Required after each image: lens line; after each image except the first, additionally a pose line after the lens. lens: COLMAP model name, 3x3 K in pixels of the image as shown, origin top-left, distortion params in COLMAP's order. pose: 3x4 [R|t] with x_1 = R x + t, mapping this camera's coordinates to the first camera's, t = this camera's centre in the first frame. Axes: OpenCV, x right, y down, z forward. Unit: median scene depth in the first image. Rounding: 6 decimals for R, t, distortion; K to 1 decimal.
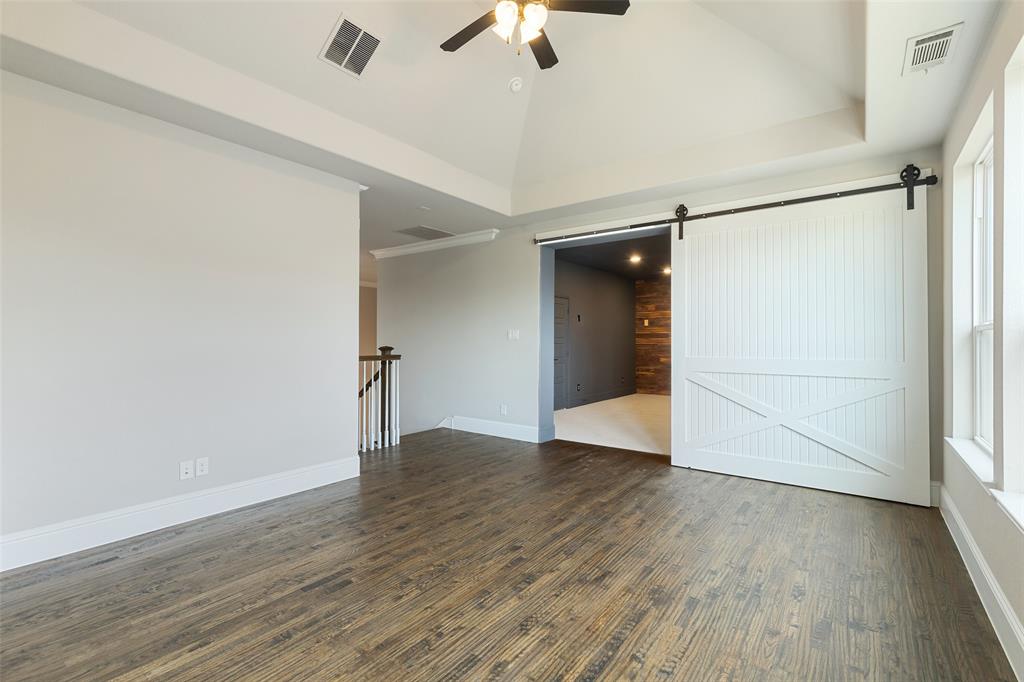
lens RADIAL K [[466.2, 0, 512.0], [0, 466.2, 339.6], [0, 0, 1]] dist [0.015964, -0.000799]
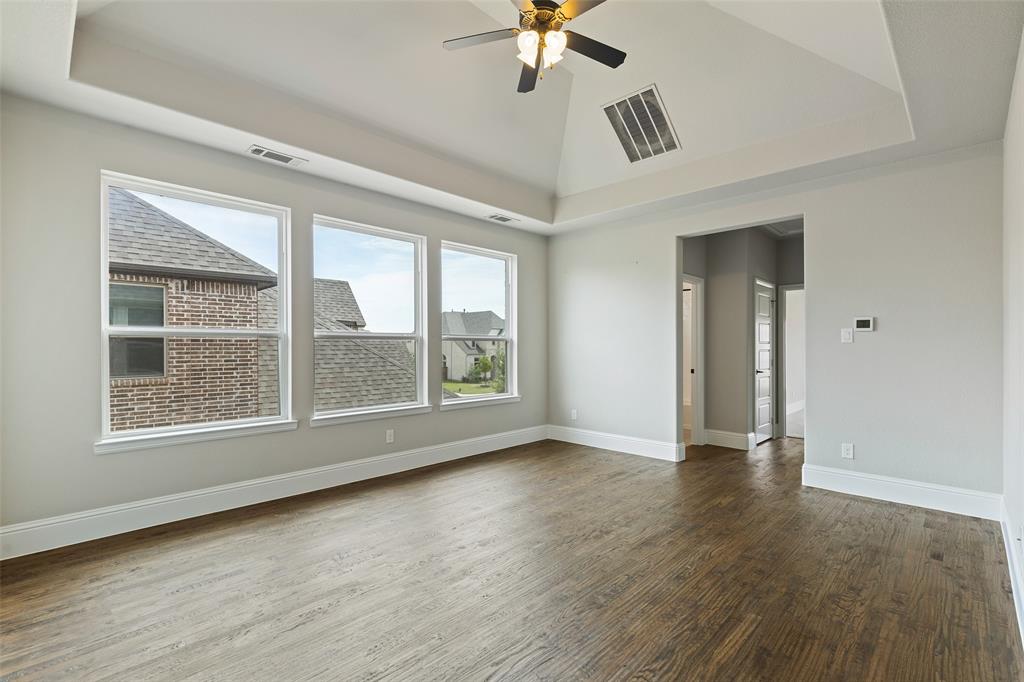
lens RADIAL K [[466.2, 0, 511.3], [0, 466.2, 342.7], [0, 0, 1]] dist [0.015964, -0.000799]
pose [[-0.991555, -0.003361, 0.129646, -0.019794], [-0.003602, 0.999992, -0.001620, -0.000295], [-0.129640, -0.002073, -0.991559, 0.727551]]
